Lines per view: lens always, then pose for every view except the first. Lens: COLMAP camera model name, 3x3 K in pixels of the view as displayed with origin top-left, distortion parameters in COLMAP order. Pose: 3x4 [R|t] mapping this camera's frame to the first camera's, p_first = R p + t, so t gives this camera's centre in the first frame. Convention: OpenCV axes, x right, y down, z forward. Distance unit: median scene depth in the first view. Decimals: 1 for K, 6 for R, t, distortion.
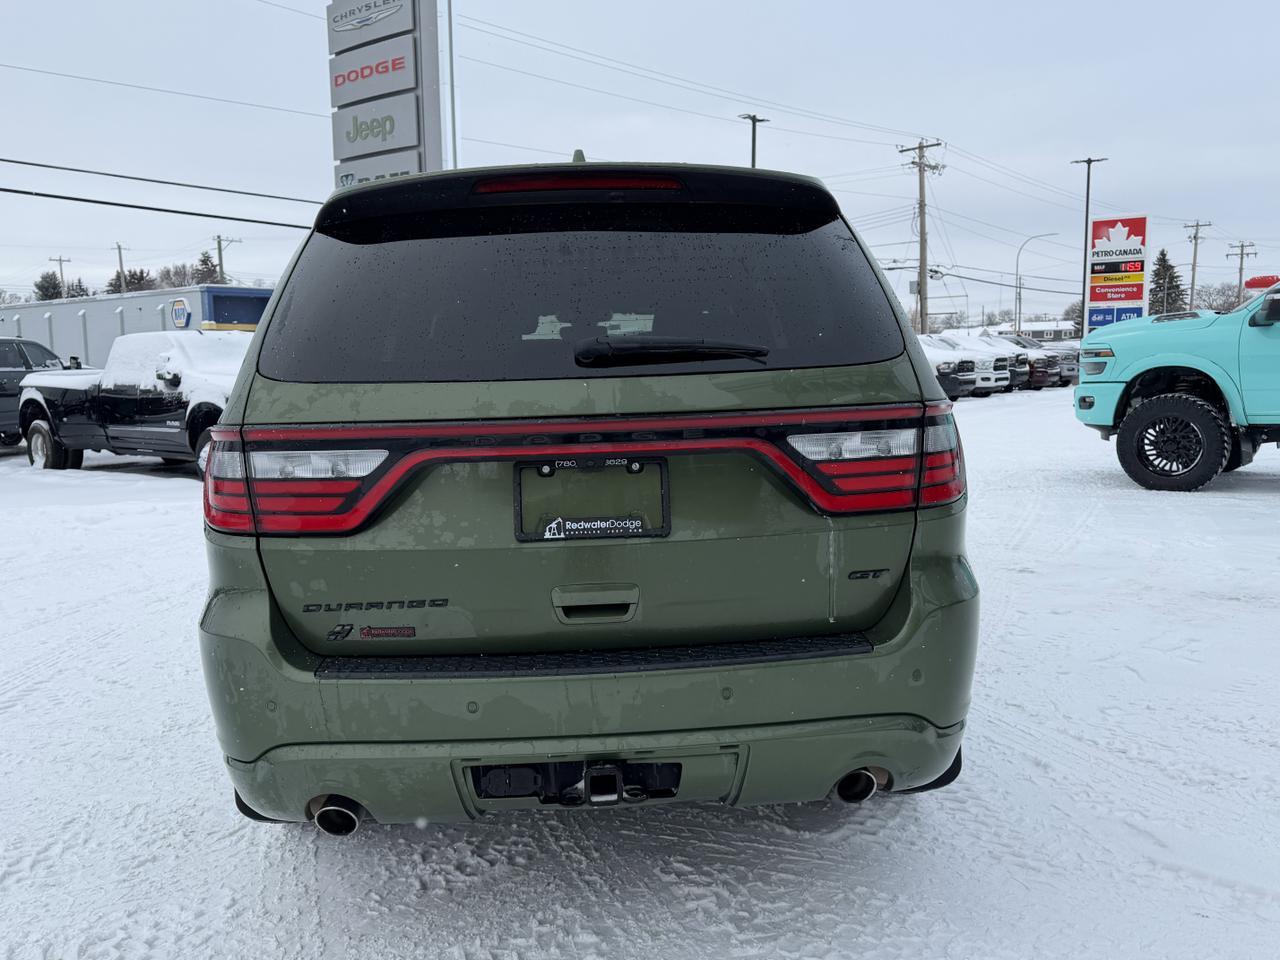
lens RADIAL K [[1119.1, 0, 638.7], [0, 1119.1, 445.9], [0, 0, 1]] dist [0.051208, -0.068721]
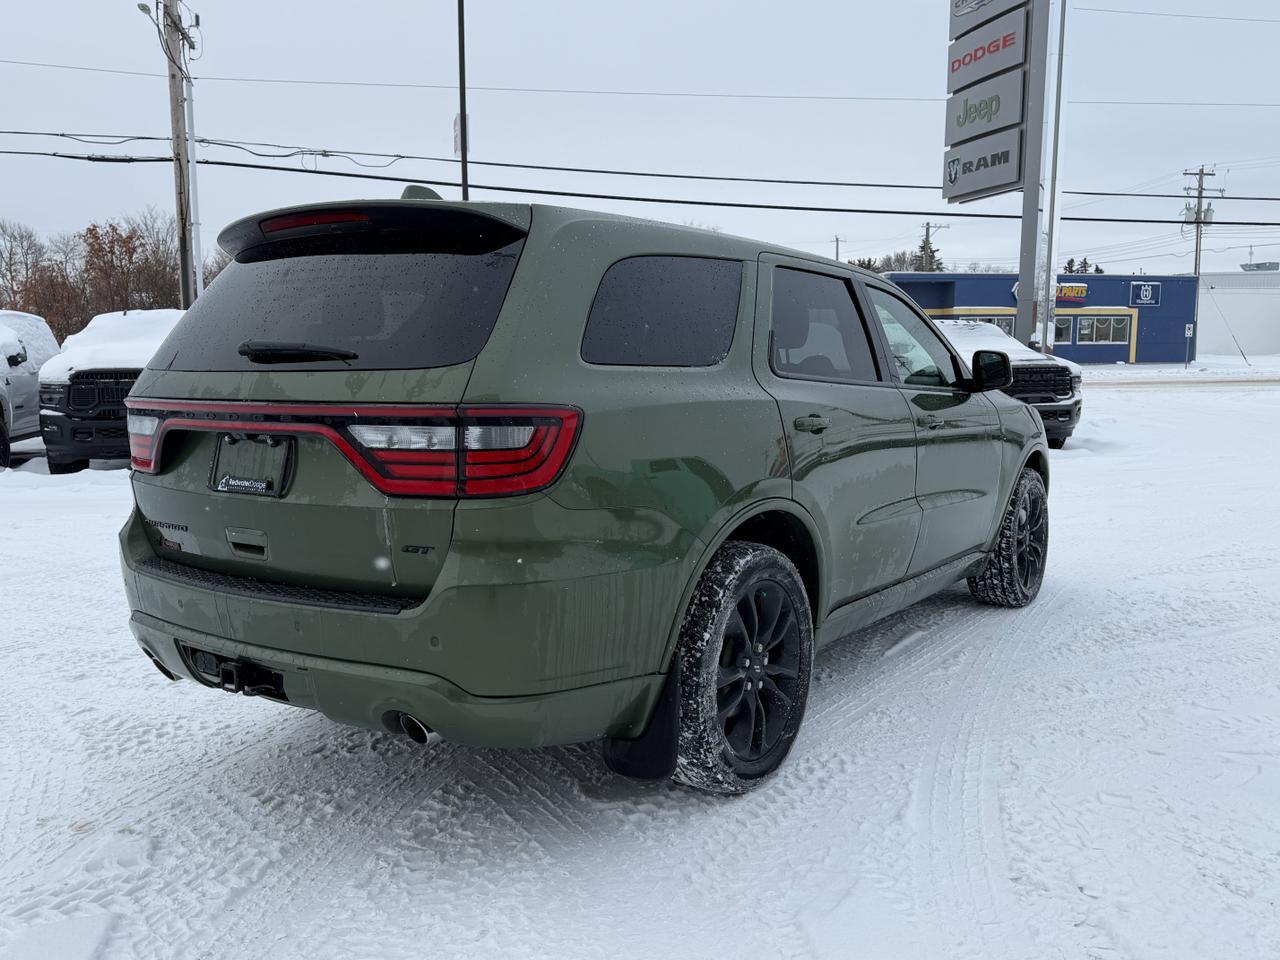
lens RADIAL K [[1119.1, 0, 643.8], [0, 1119.1, 472.6], [0, 0, 1]] dist [0.051208, -0.068721]
pose [[0.785581, 0.086575, -0.612673, 0.954768], [-0.062190, 0.996197, 0.061027, -0.043585], [0.615626, -0.009840, 0.787977, 0.207191]]
